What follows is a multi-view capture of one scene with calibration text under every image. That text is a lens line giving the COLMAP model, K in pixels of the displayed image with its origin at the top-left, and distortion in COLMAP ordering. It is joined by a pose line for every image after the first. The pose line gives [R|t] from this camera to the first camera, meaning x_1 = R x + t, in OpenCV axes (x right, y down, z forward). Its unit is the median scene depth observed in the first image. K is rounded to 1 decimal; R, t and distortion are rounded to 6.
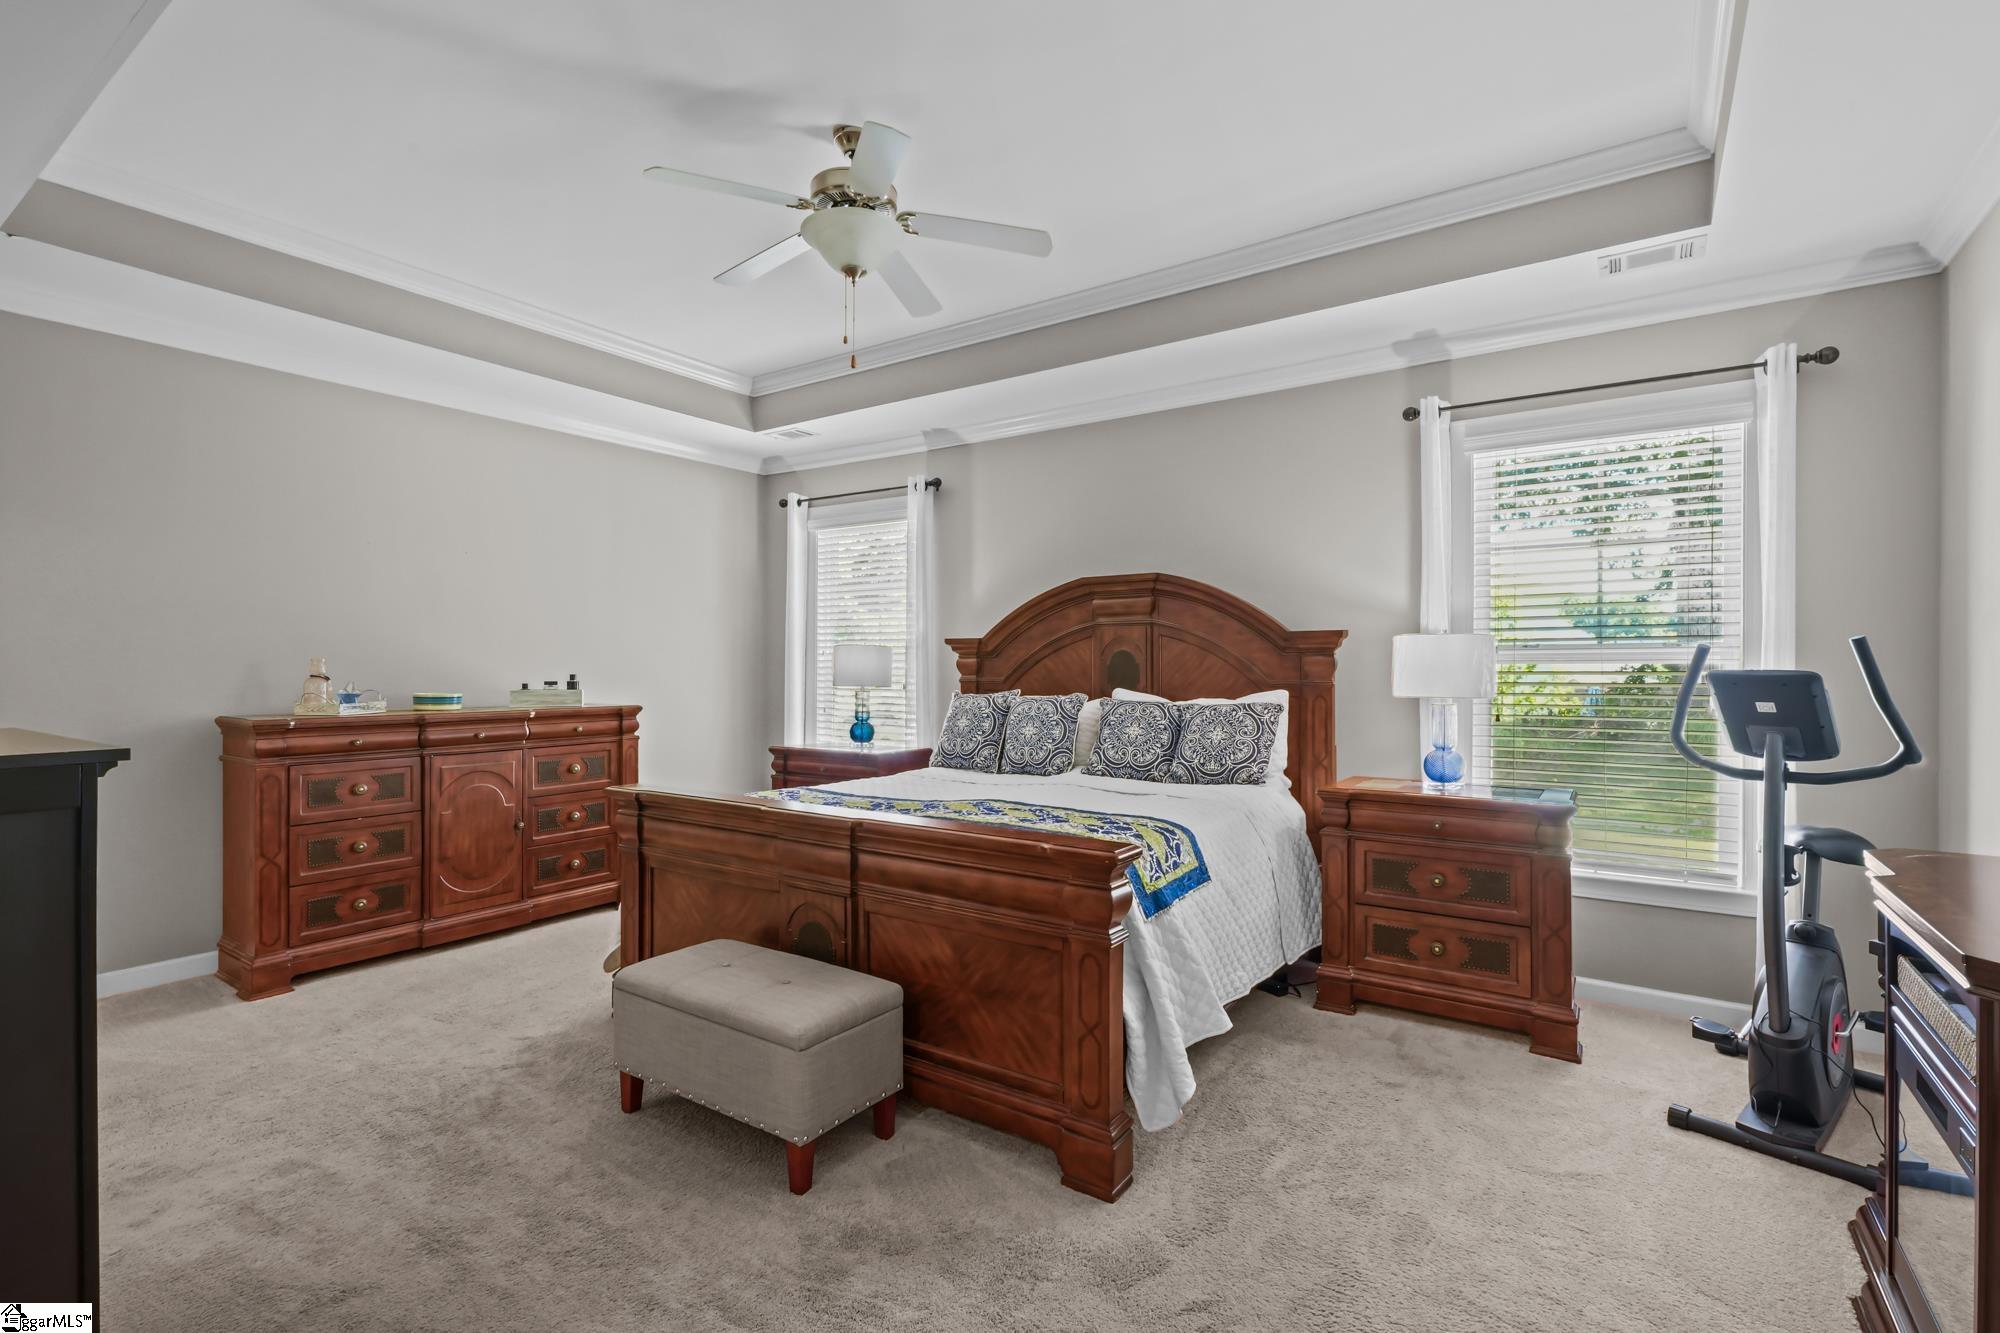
lens RADIAL K [[912.8, 0, 997.0], [0, 912.8, 690.8], [0, 0, 1]] dist [0.000590, 0.000588]
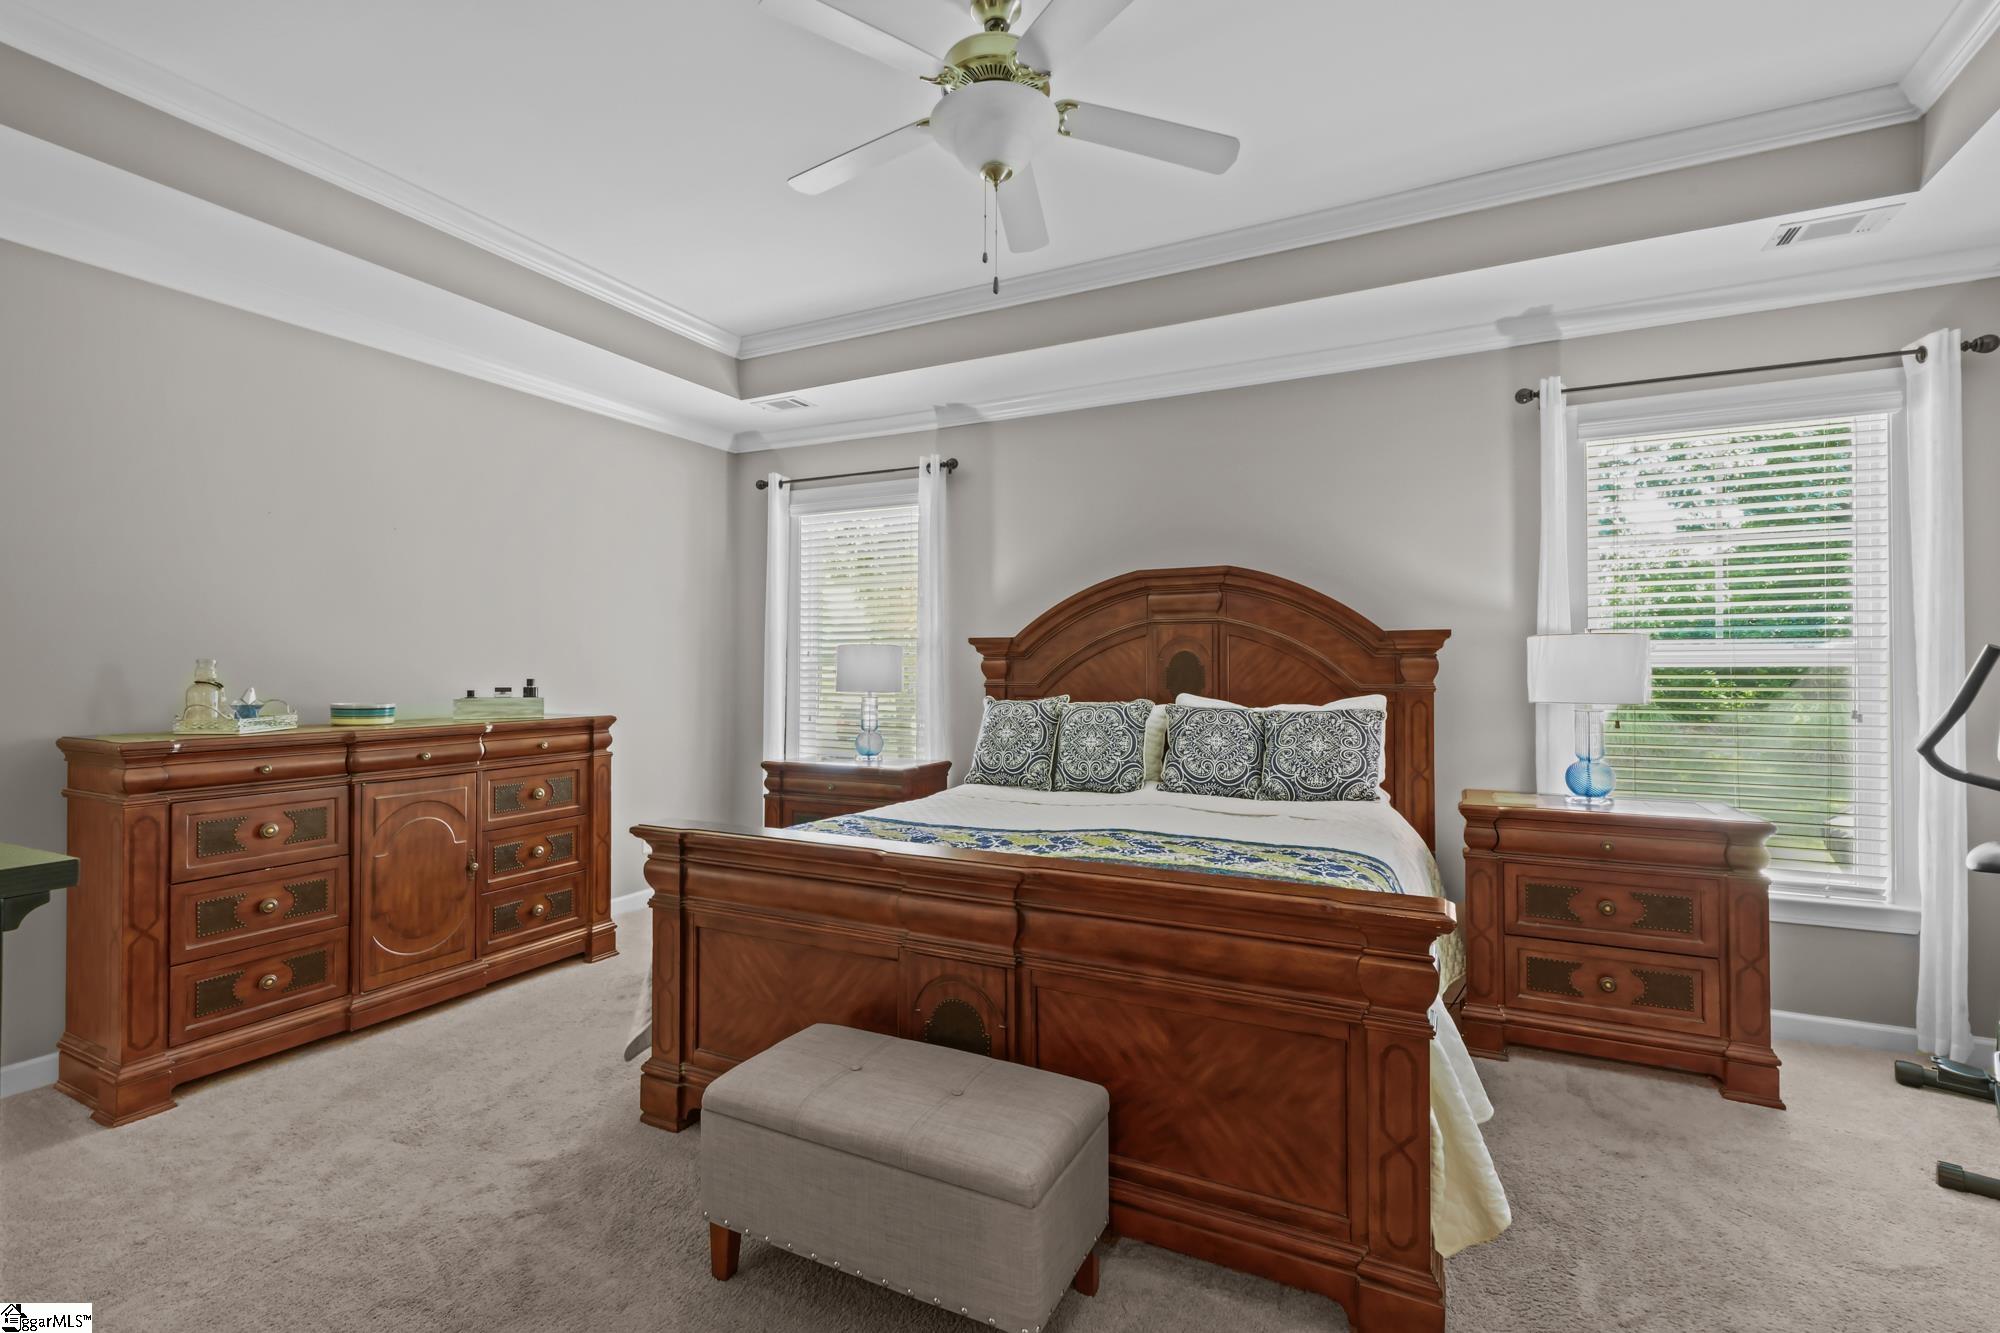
lens RADIAL K [[891.8, 0, 992.6], [0, 891.8, 680.2], [0, 0, 1]] dist [0.000836, -0.001788]
pose [[0.990896, -0.002152, 0.134614, -0.206847], [0.003945, 0.999907, -0.013055, -0.006094], [-0.134573, 0.013467, 0.990812, 0.186110]]
